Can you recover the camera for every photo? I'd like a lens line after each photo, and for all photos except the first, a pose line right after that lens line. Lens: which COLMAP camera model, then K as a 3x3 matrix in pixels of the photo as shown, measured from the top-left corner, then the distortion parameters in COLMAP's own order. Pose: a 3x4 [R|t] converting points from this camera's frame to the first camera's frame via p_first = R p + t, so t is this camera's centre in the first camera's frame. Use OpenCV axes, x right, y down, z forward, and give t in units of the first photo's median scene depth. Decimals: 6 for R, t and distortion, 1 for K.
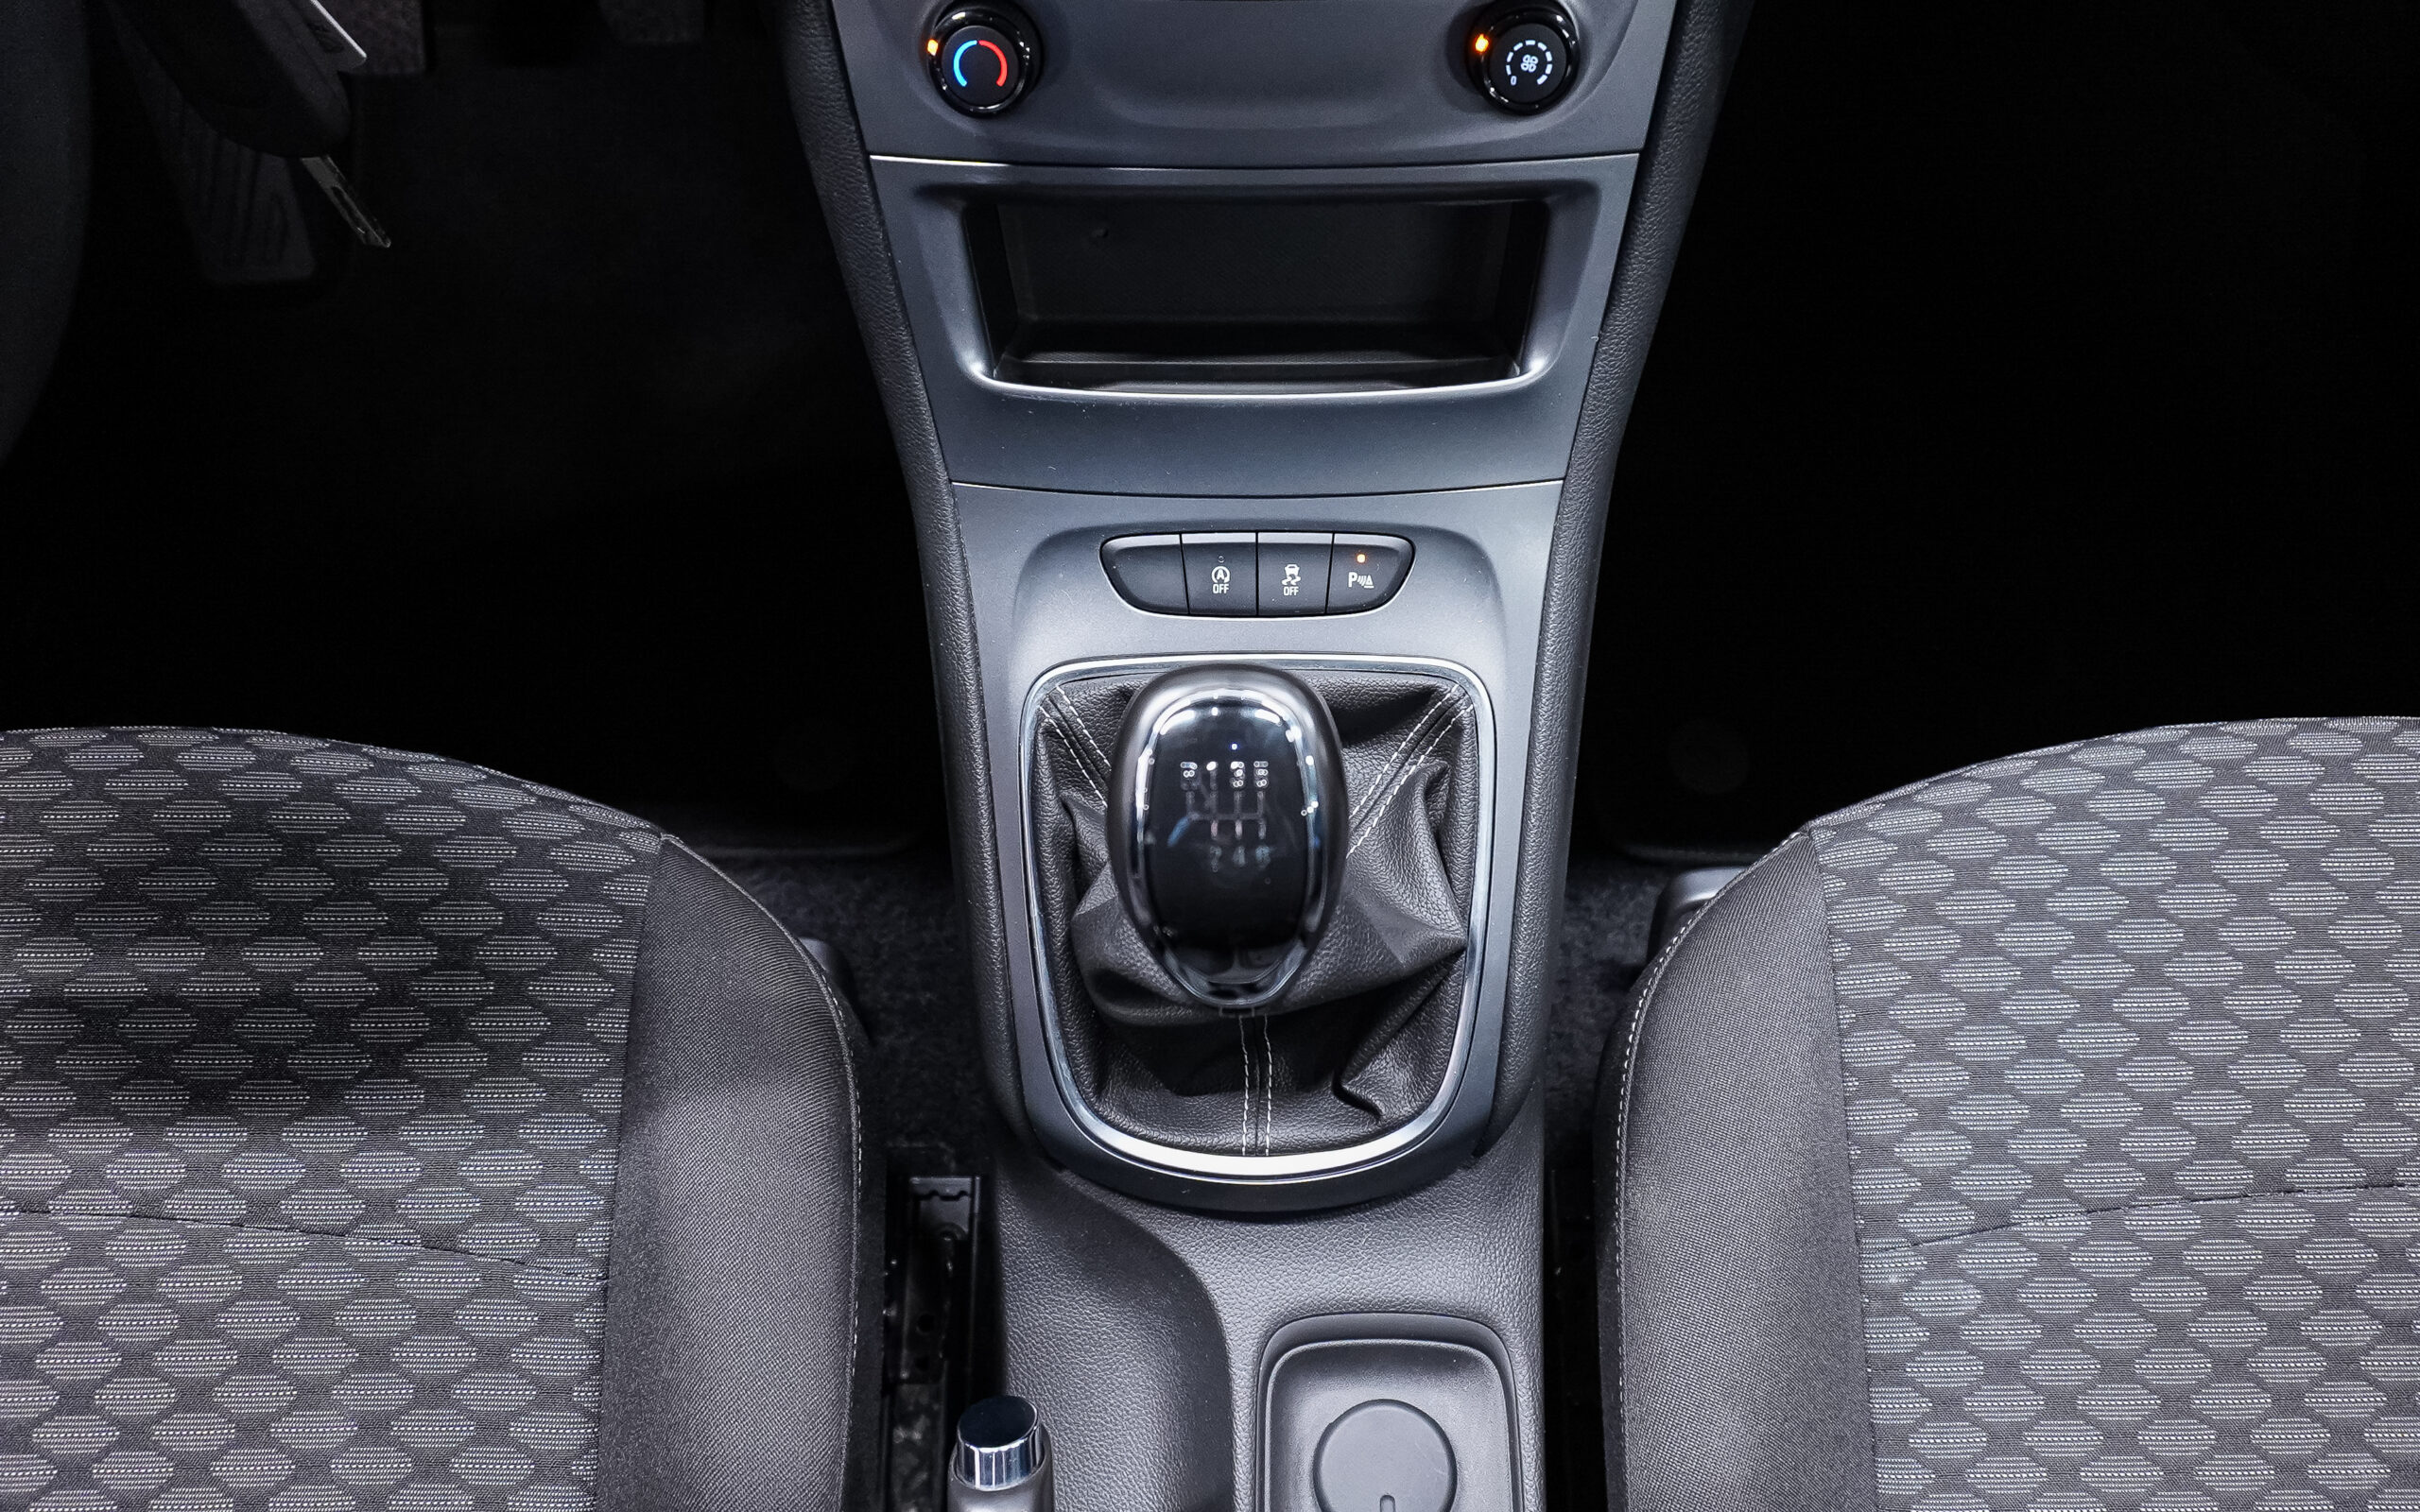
lens RADIAL K [[1703.6, 0, 1243.8], [0, 1703.6, 744.2], [0, 0, 1]] dist [-0.042425, 0.040147]
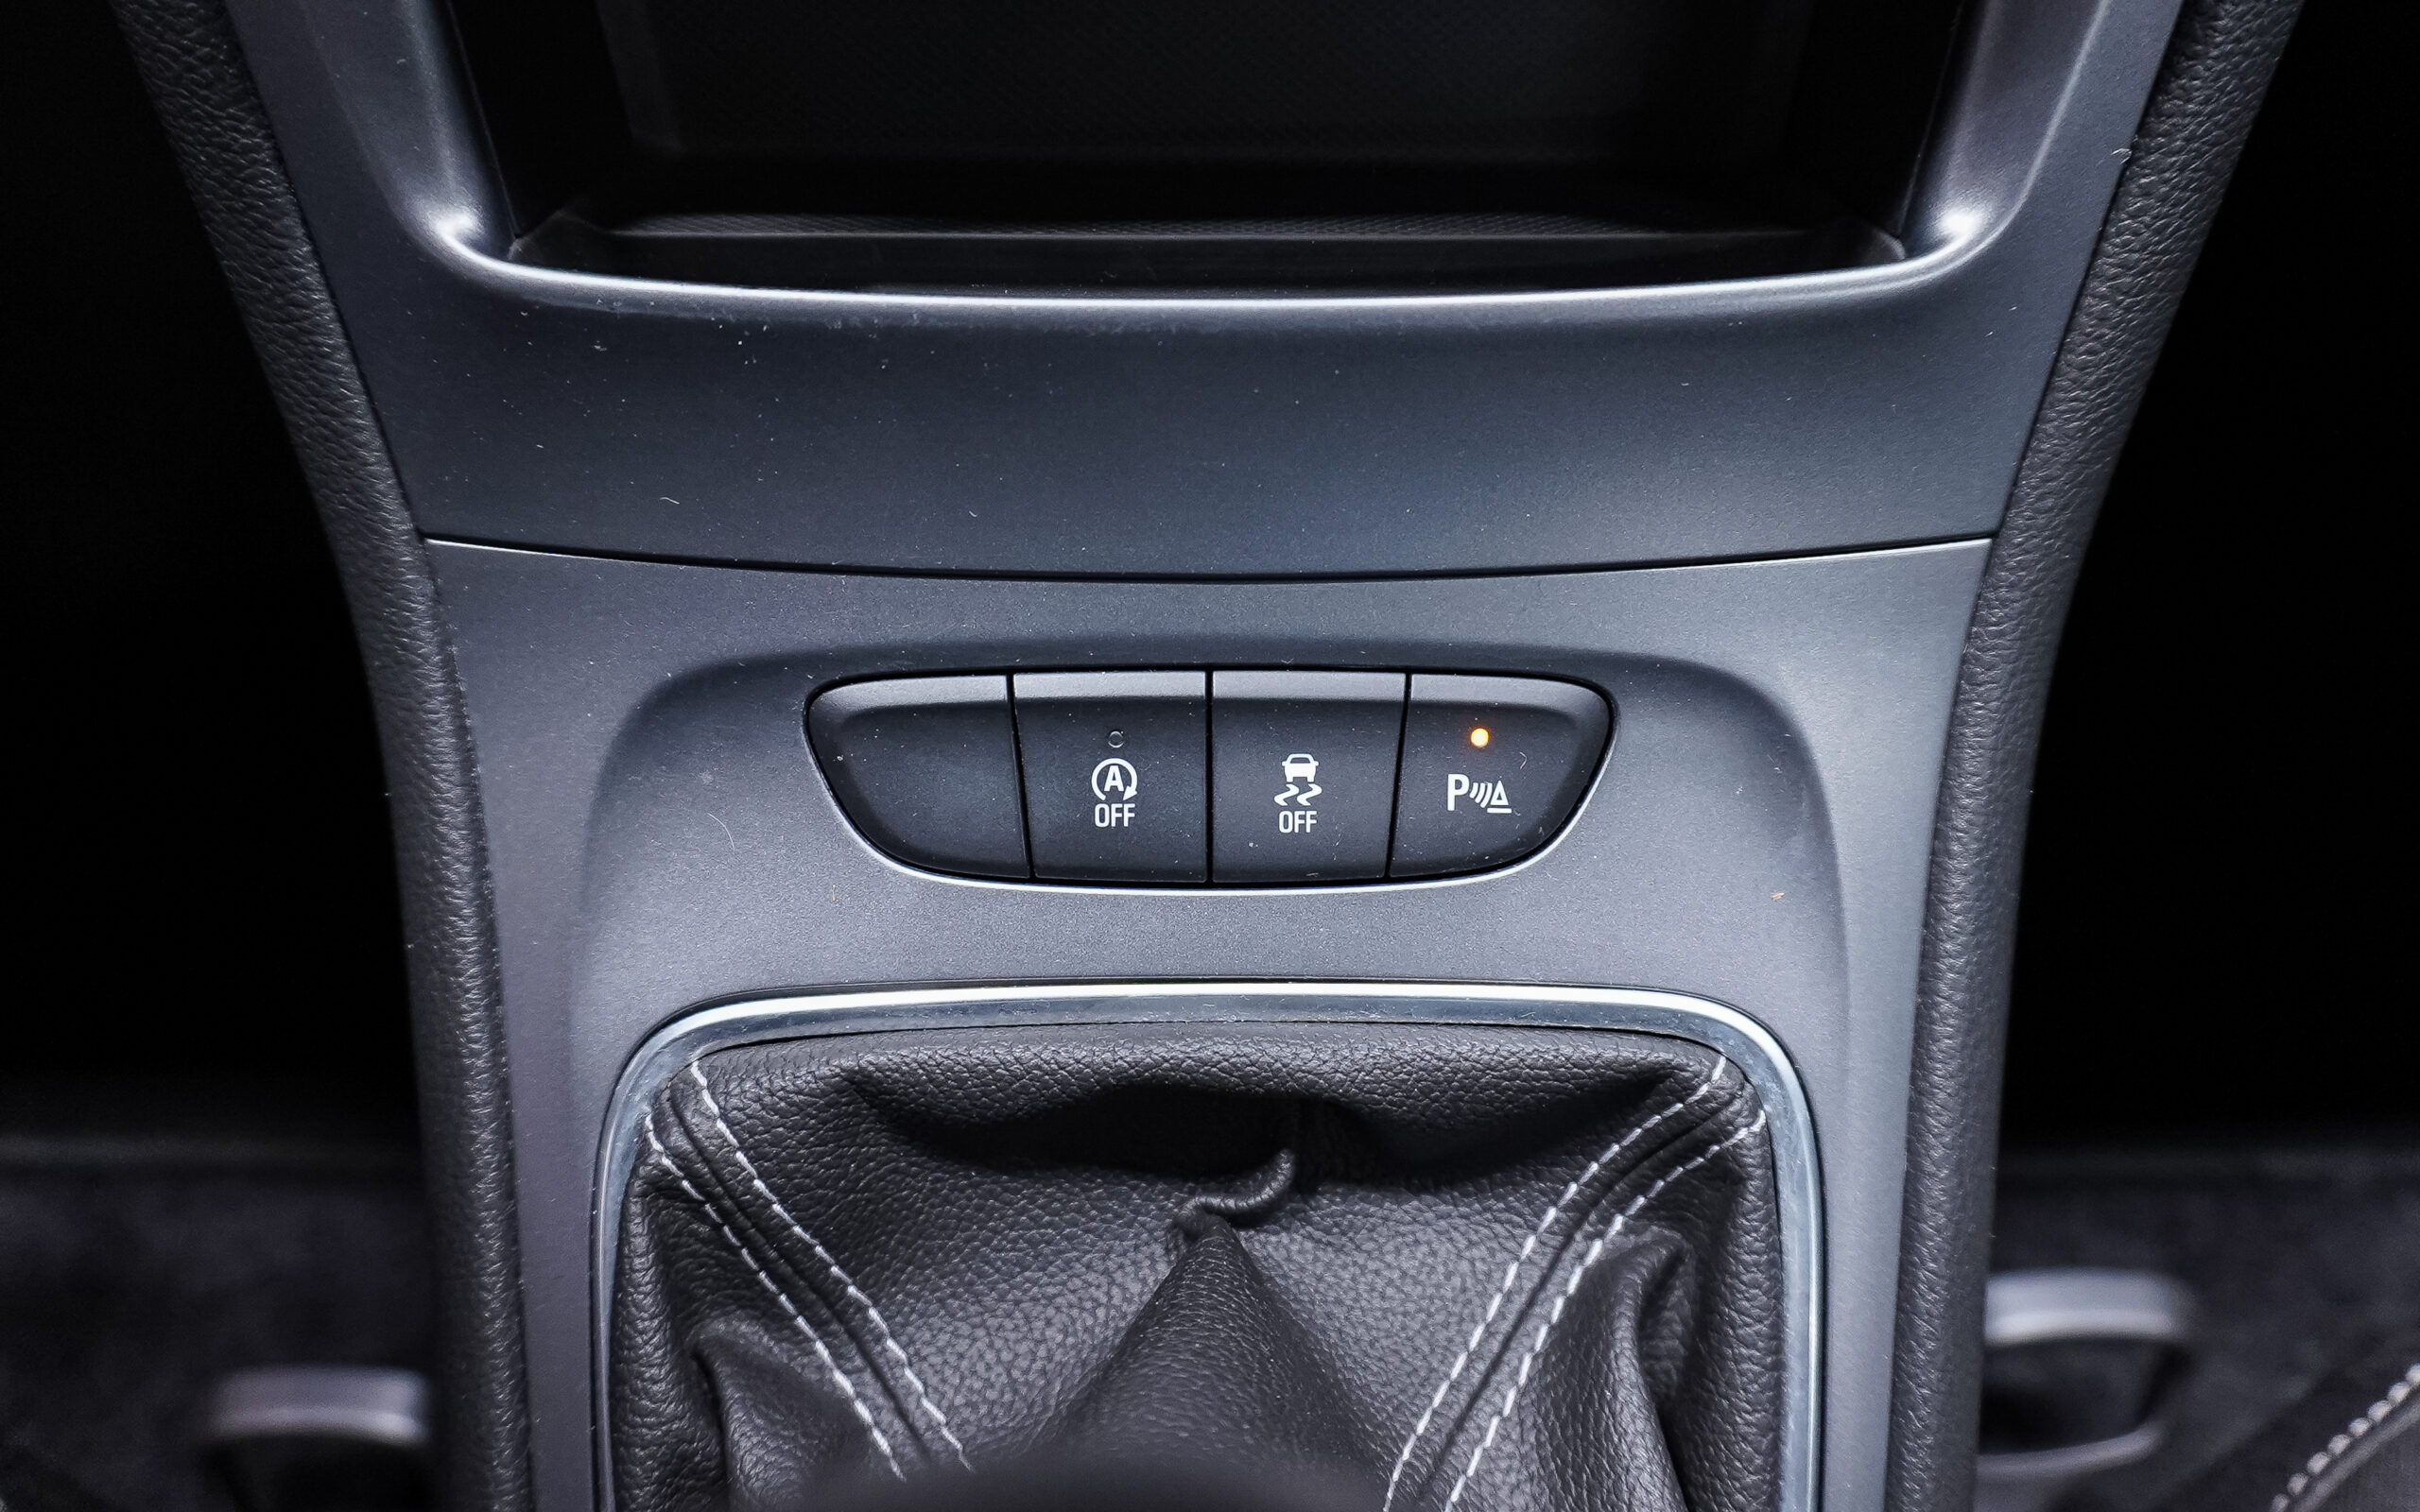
lens RADIAL K [[1929.9, 0, 1232.4], [0, 1929.9, 712.2], [0, 0, 1]] dist [-0.016838, -0.001787]
pose [[0.999940, 0.003116, 0.010537, 0.008315], [-0.002146, 0.995866, -0.090809, -0.074513], [-0.010776, 0.090781, 0.995813, 0.561368]]
